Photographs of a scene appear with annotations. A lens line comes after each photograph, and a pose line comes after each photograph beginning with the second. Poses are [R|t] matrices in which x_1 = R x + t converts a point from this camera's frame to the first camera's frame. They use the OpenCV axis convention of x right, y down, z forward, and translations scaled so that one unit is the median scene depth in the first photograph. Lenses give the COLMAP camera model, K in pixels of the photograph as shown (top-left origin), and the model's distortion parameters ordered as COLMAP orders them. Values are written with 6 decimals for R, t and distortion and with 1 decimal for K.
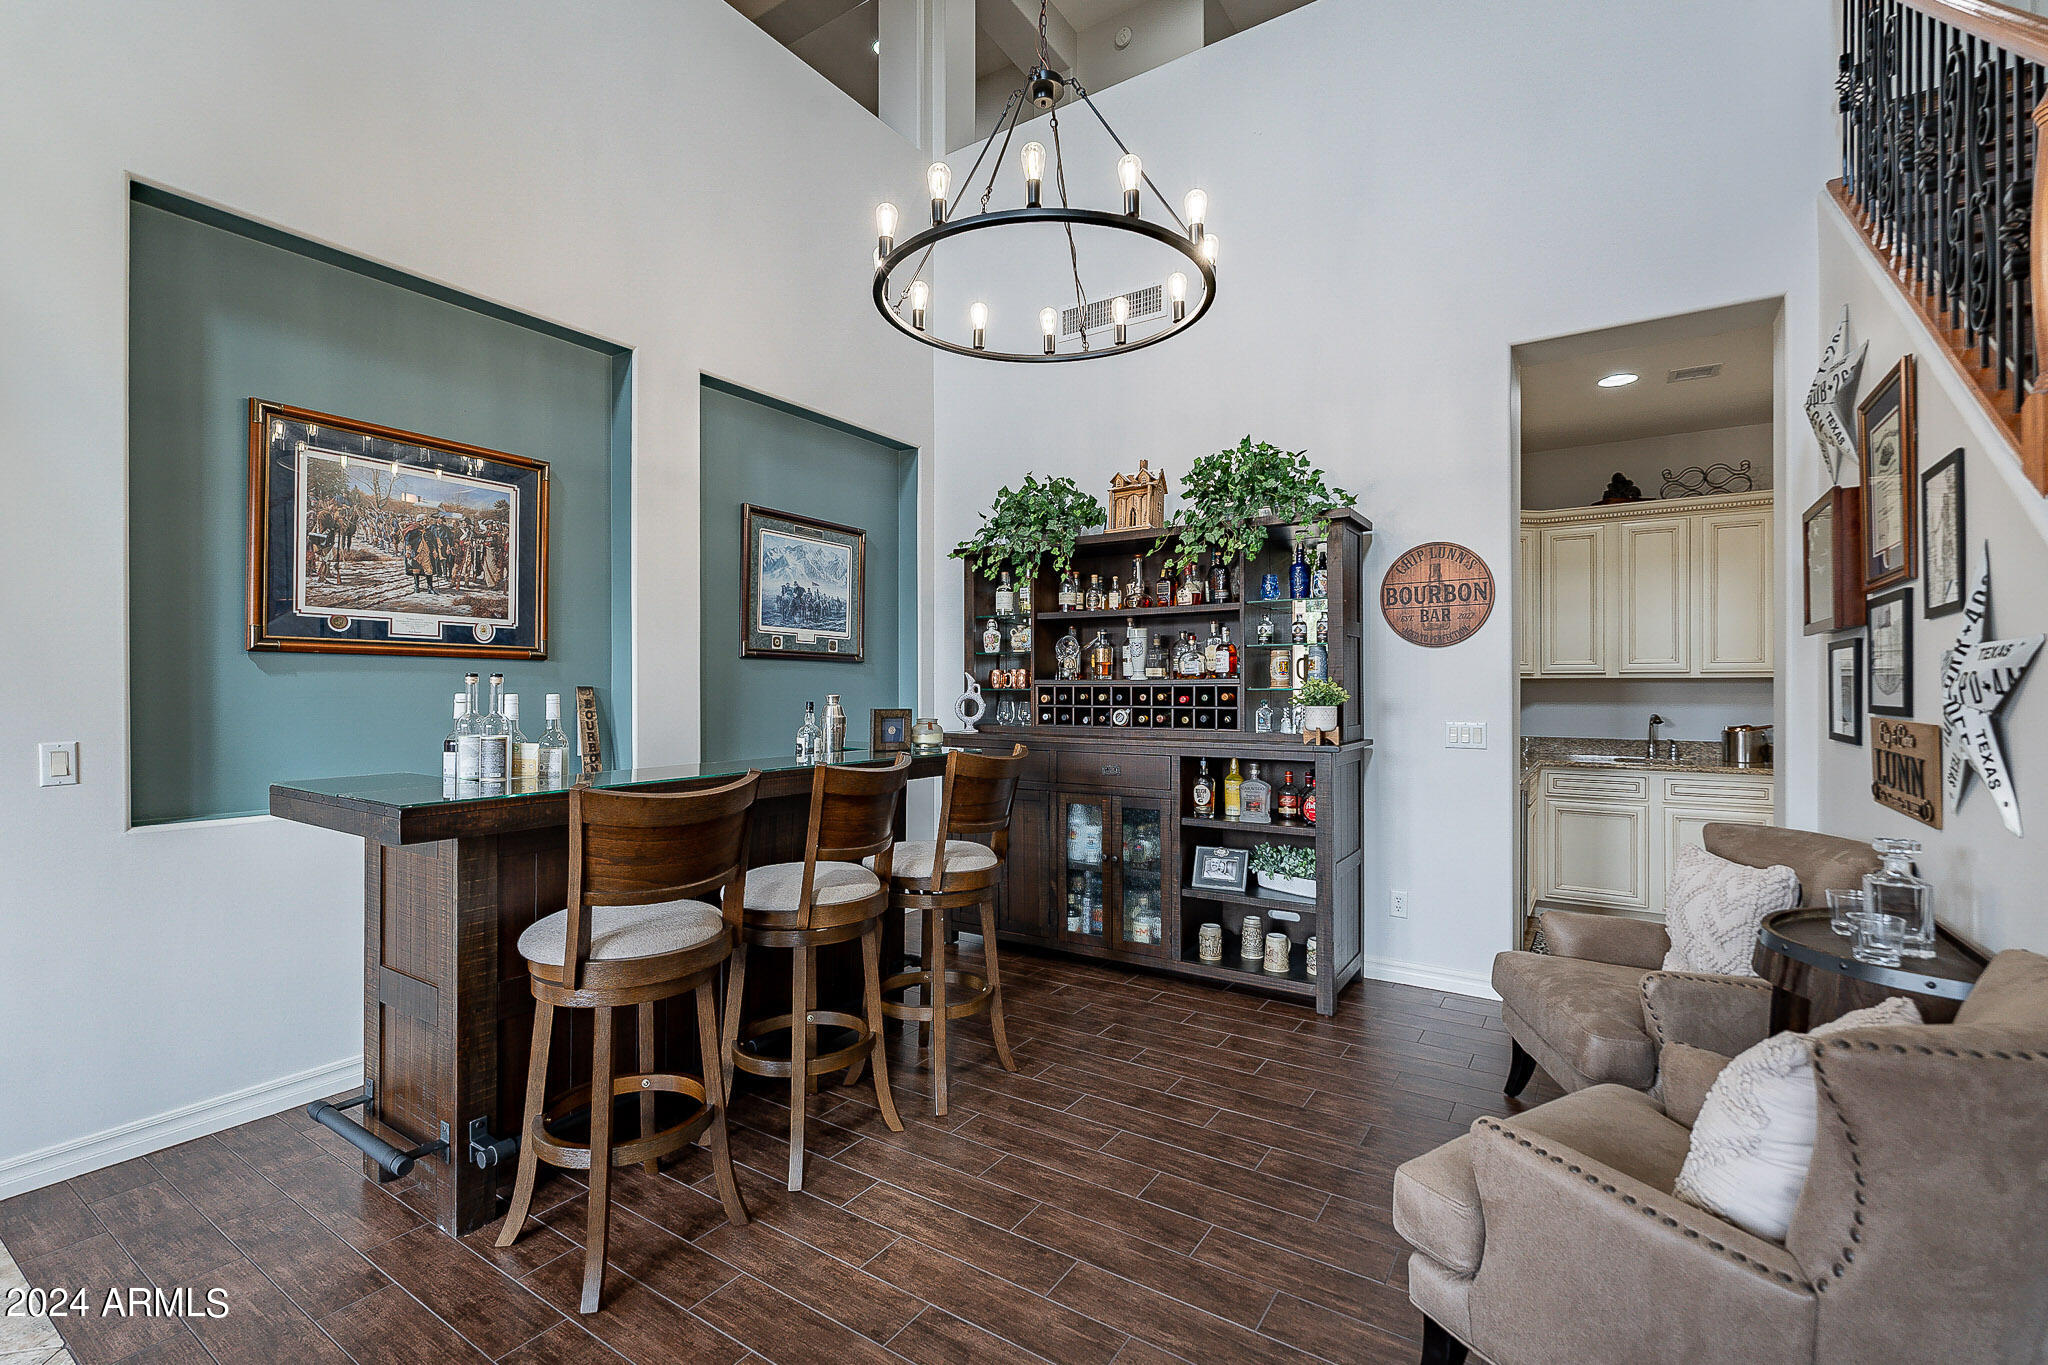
lens RADIAL K [[907.5, 0, 1024.4], [0, 907.5, 685.9], [0, 0, 1]] dist [-0.004267, 0.000433]
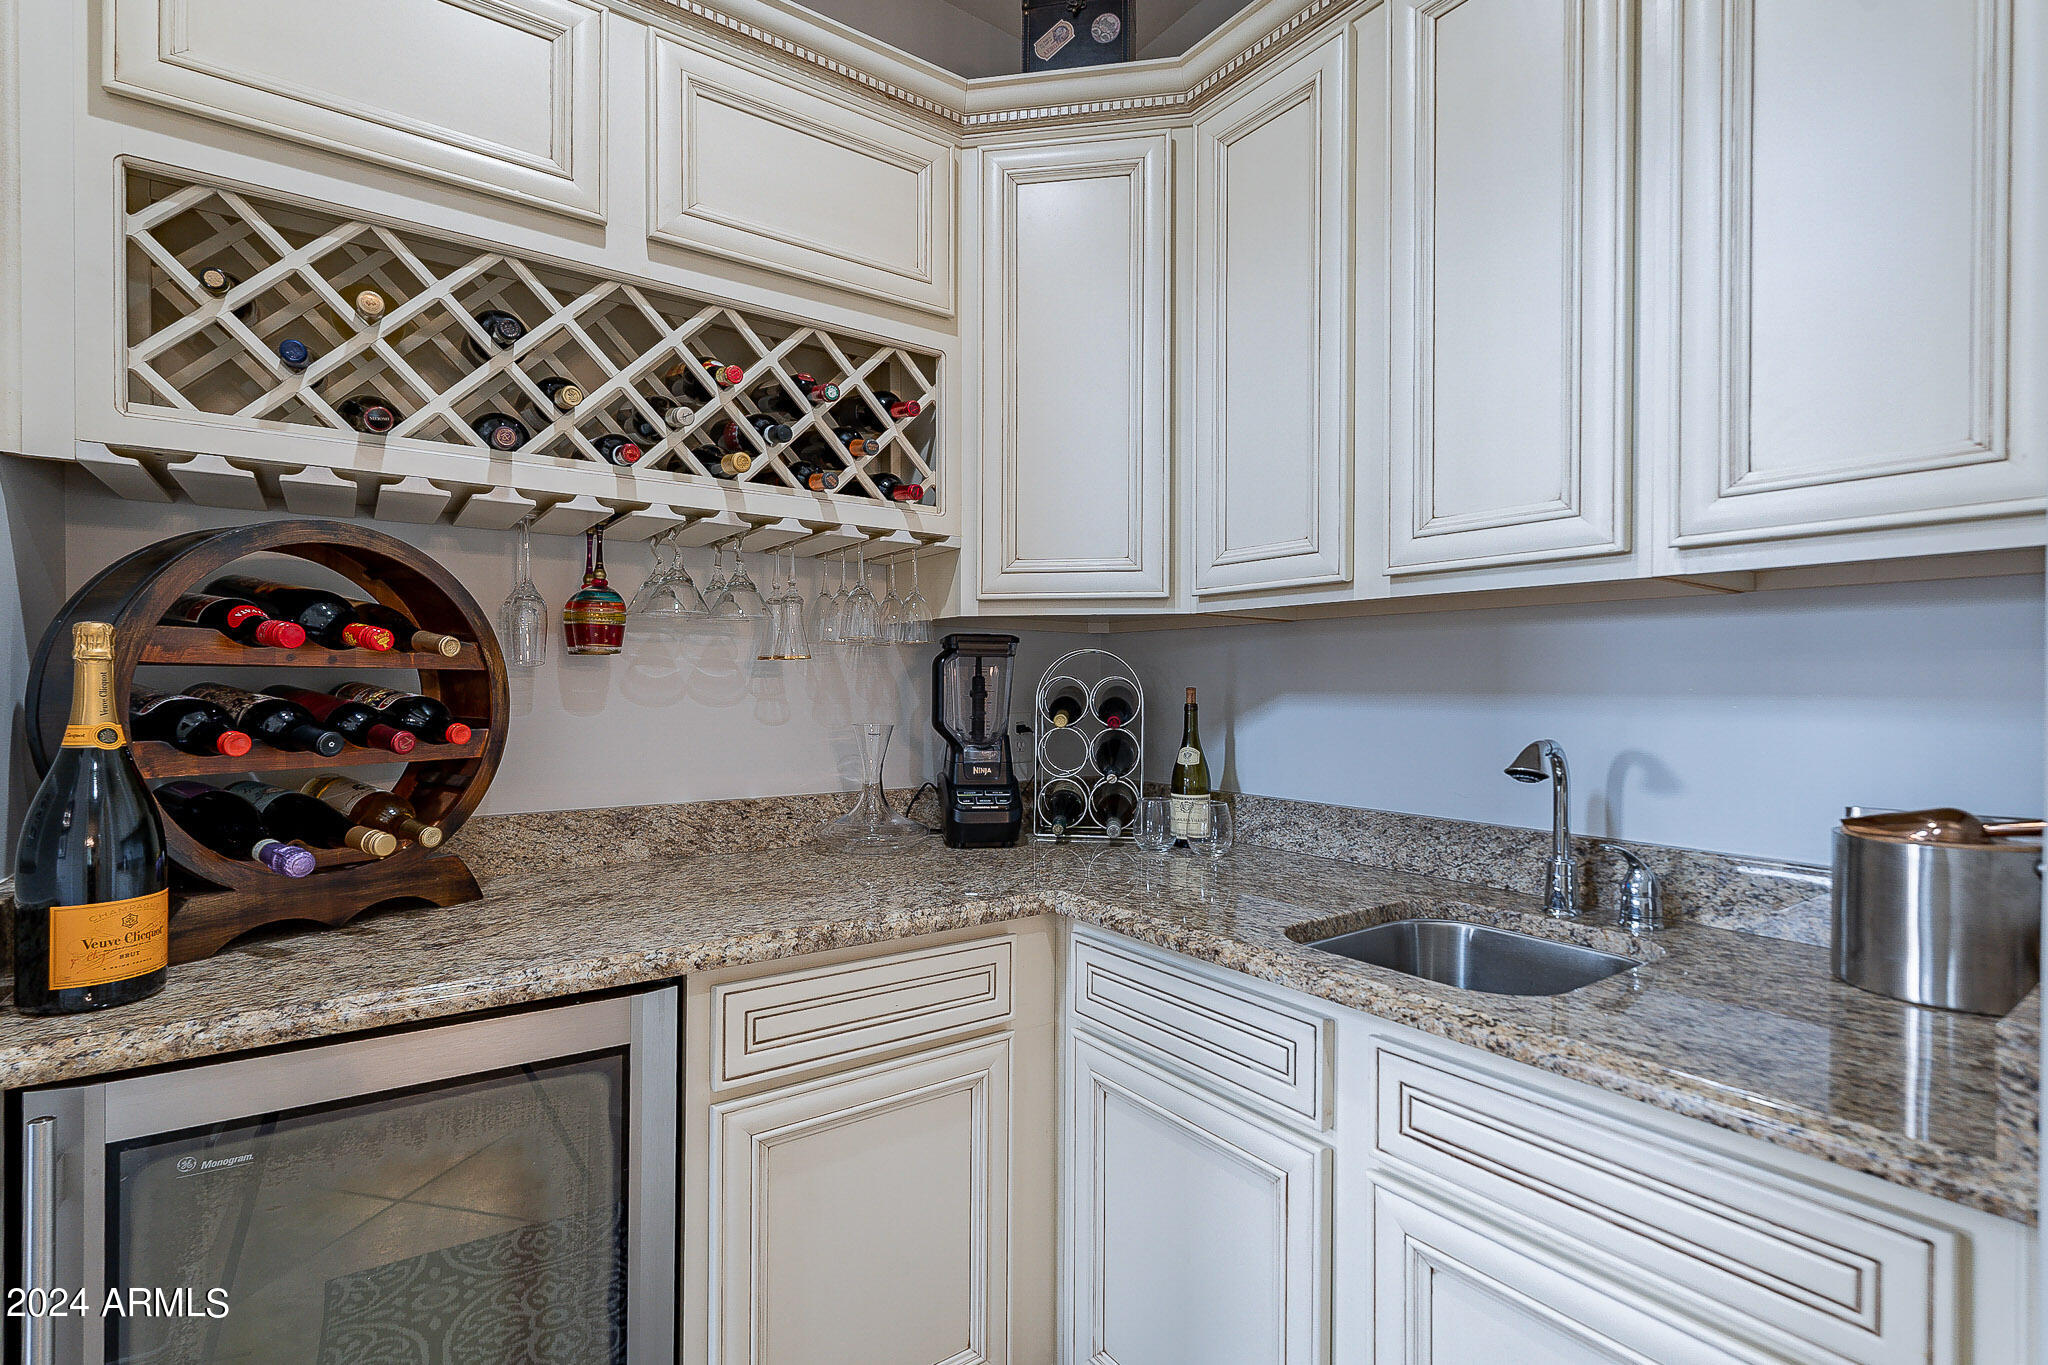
lens RADIAL K [[956.2, 0, 1025.0], [0, 956.2, 682.3], [0, 0, 1]] dist [-0.005702, 0.001729]
pose [[0.936866, 0.004341, -0.349662, 0.673874], [-0.002996, 0.999986, 0.004388, 0.015228], [0.349676, -0.003063, 0.936866, 0.725458]]
